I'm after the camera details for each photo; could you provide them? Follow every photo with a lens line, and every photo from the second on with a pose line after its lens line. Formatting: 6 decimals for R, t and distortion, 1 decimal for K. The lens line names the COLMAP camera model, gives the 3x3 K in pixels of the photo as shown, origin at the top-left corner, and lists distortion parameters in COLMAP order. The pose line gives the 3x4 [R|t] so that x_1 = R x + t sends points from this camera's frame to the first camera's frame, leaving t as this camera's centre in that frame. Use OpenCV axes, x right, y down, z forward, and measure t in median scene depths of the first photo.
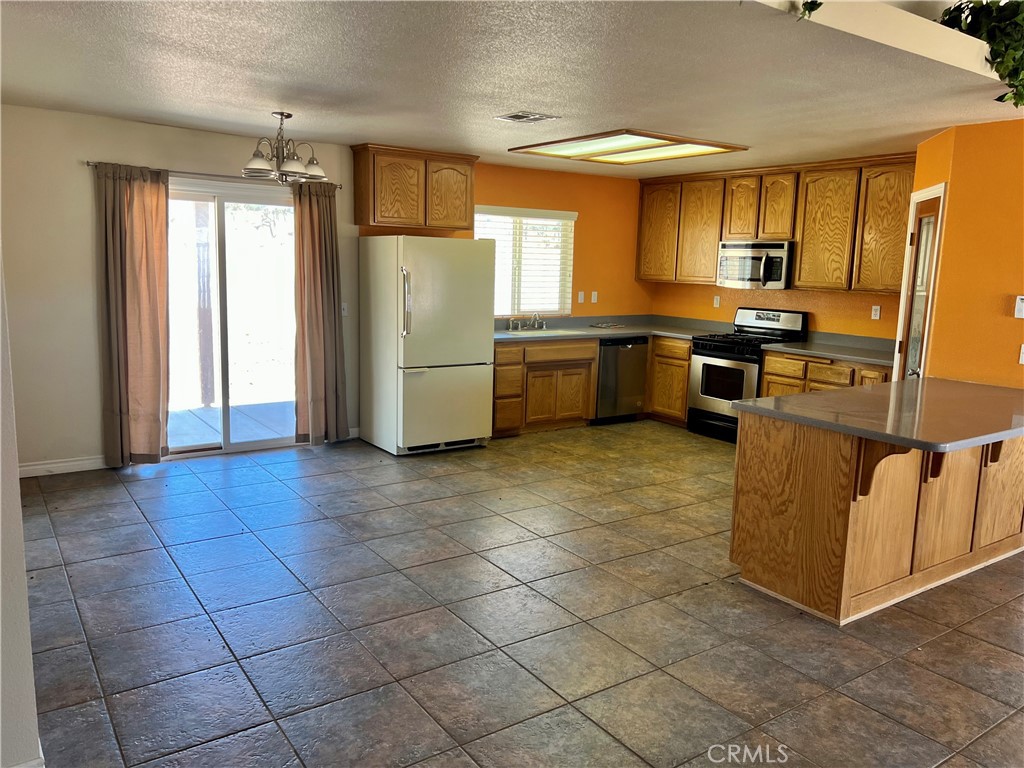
lens RADIAL K [[771.0, 0, 512.0], [0, 771.0, 384.0], [0, 0, 1]] dist [0.083552, -0.103978]
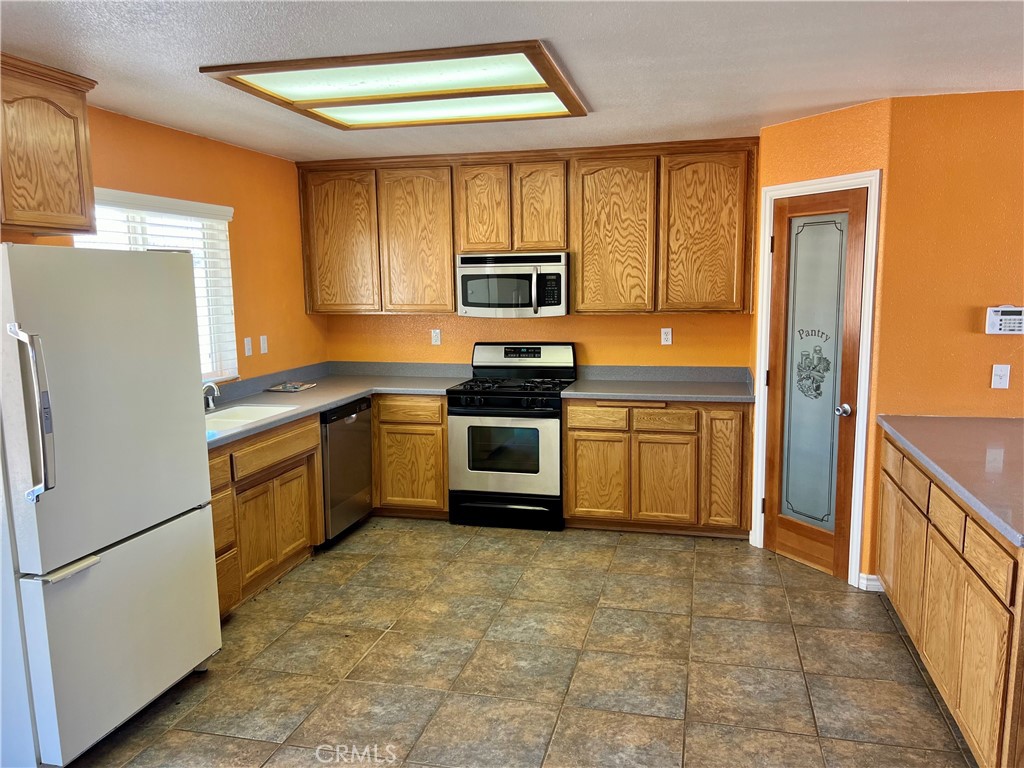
lens RADIAL K [[771.0, 0, 512.0], [0, 771.0, 384.0], [0, 0, 1]] dist [0.083552, -0.103978]
pose [[0.744152, -0.125964, 0.656026, -0.199935], [0.140375, 0.989620, 0.030786, -0.090525], [-0.653094, 0.069180, 0.754110, 0.498574]]
